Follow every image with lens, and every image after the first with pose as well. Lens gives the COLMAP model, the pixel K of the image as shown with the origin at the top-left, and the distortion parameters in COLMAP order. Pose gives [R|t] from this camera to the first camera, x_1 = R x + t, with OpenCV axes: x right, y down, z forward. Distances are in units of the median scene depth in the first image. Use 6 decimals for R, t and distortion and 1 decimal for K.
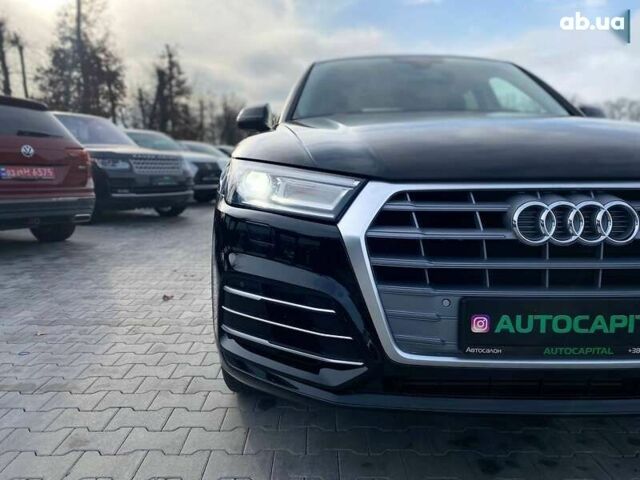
lens RADIAL K [[488.3, 0, 320.0], [0, 488.3, 240.0], [0, 0, 1]] dist [0.020098, -0.008589]
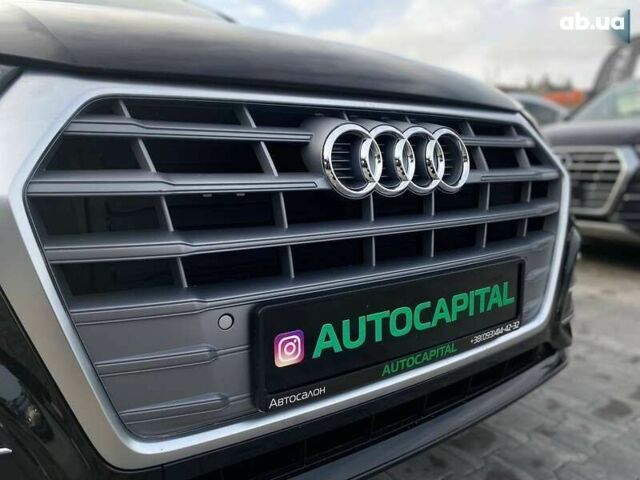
lens RADIAL K [[488.3, 0, 320.0], [0, 488.3, 240.0], [0, 0, 1]] dist [0.020098, -0.008589]
pose [[0.821996, -0.087004, 0.562808, 0.062613], [0.076653, 0.996171, 0.042043, 0.032044], [-0.564311, 0.008581, 0.825518, 0.522630]]
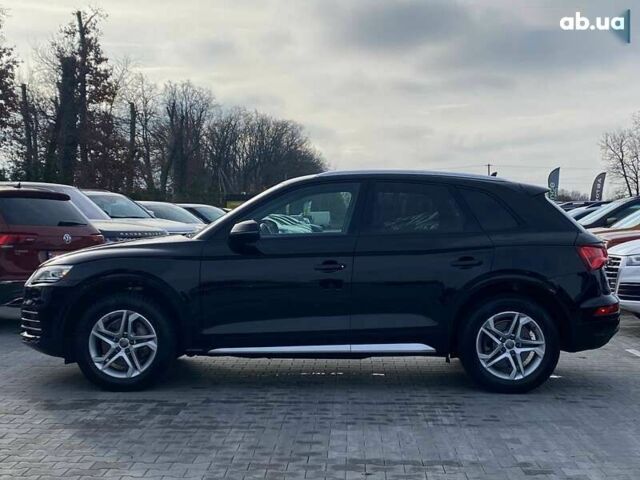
lens RADIAL K [[1037.1, 0, 319.8], [0, 1037.1, 252.3], [0, 0, 1]] dist [0.119137, -0.081063]
pose [[0.999295, 0.001252, -0.037533, 0.452845], [-0.005566, 0.993344, -0.115052, 0.563084], [0.037139, 0.115180, 0.992650, -6.003223]]
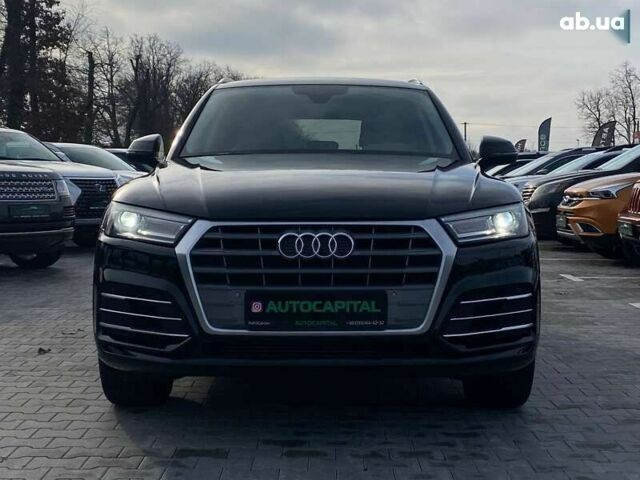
lens RADIAL K [[1020.2, 0, 322.3], [0, 1020.2, 226.6], [0, 0, 1]] dist [0.117511, -0.168189]
pose [[0.999939, 0.002943, -0.010648, 0.564303], [-0.004020, 0.994718, -0.102563, 0.246562], [0.010290, 0.102599, 0.994670, -2.352045]]
